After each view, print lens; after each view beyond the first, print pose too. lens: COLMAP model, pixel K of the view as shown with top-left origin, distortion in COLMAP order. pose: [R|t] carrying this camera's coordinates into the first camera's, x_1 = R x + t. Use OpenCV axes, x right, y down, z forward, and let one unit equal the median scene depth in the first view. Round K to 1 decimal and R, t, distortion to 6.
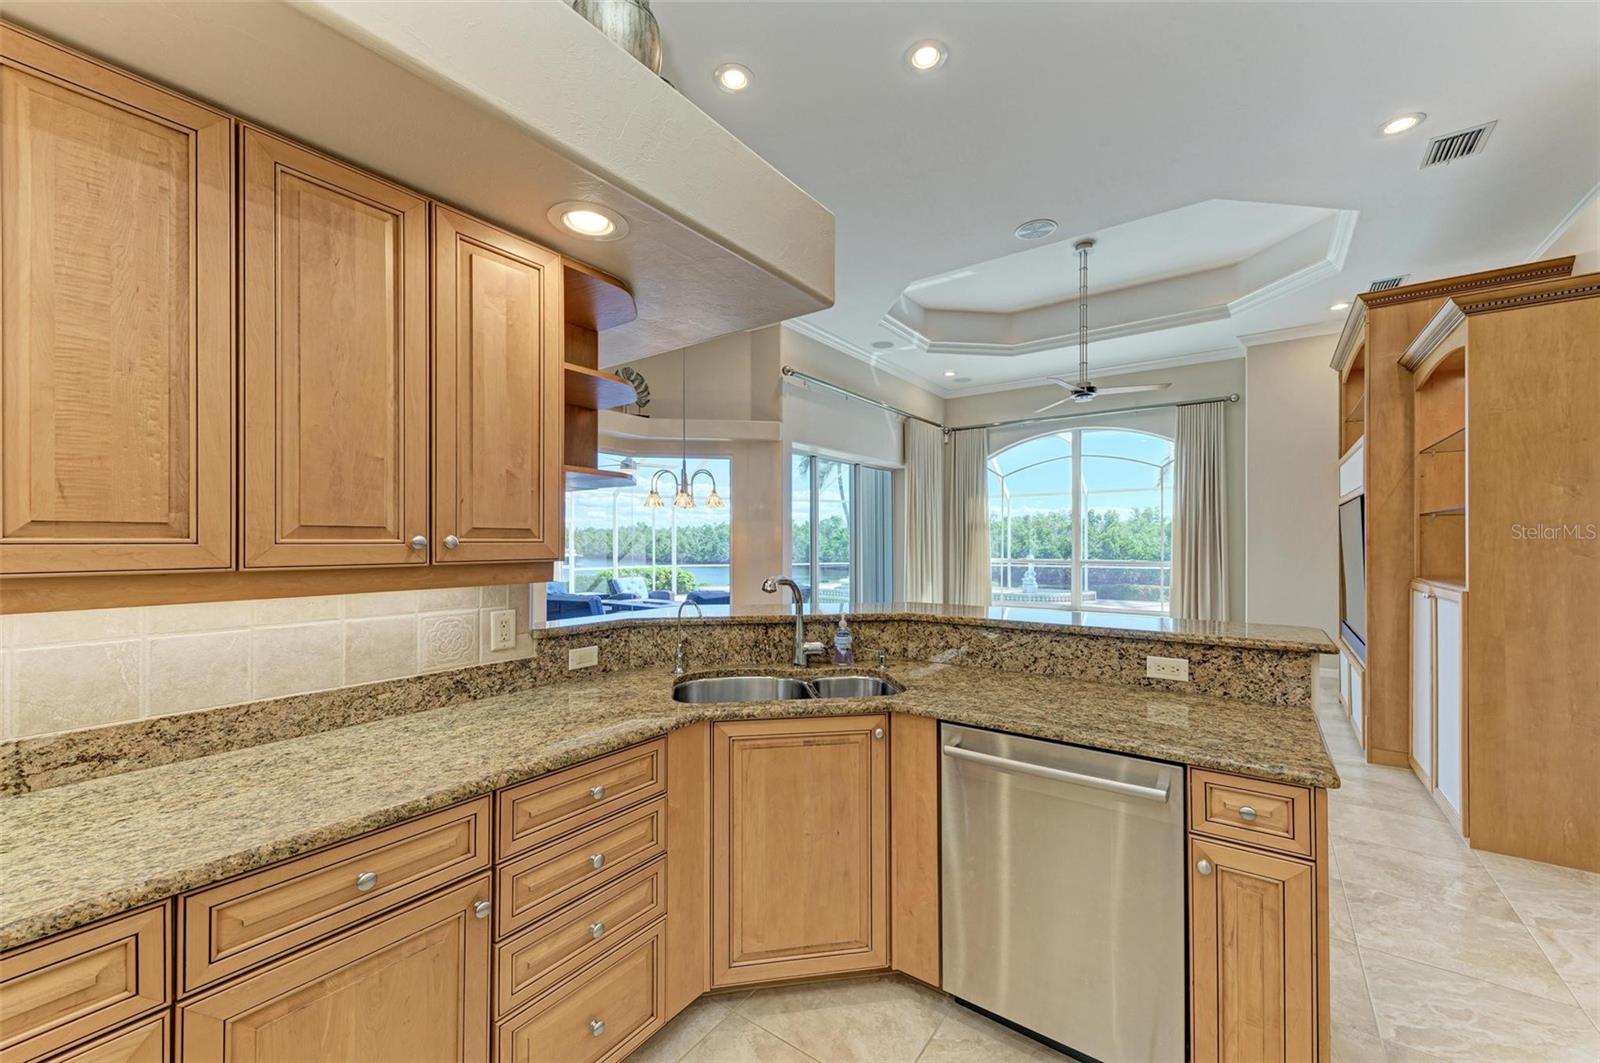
lens RADIAL K [[633.4, 0, 799.4], [0, 633.4, 538.9], [0, 0, 1]] dist [0.015300, -0.001141]
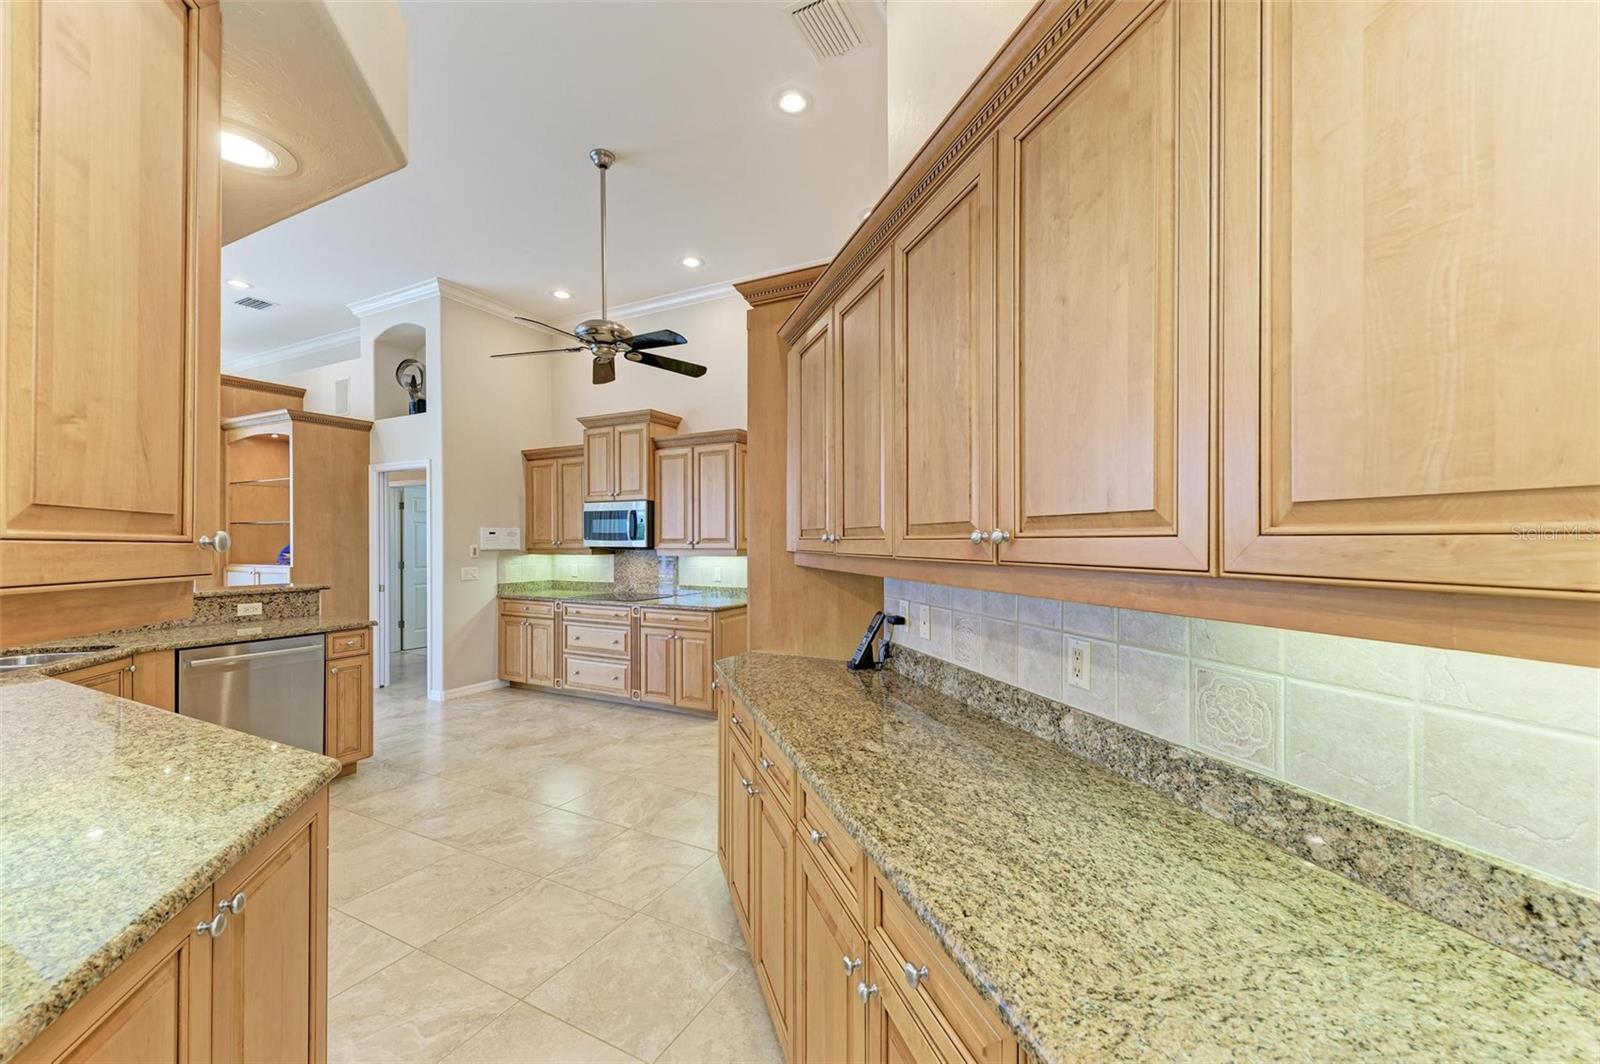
lens RADIAL K [[633.4, 0, 799.9], [0, 633.4, 538.2], [0, 0, 1]] dist [0.015300, -0.001141]
pose [[-0.127756, 0.003641, 0.991799, -1.489046], [-0.001417, 0.999992, -0.003853, 0.003721], [-0.991805, -0.001897, -0.127750, -0.343943]]
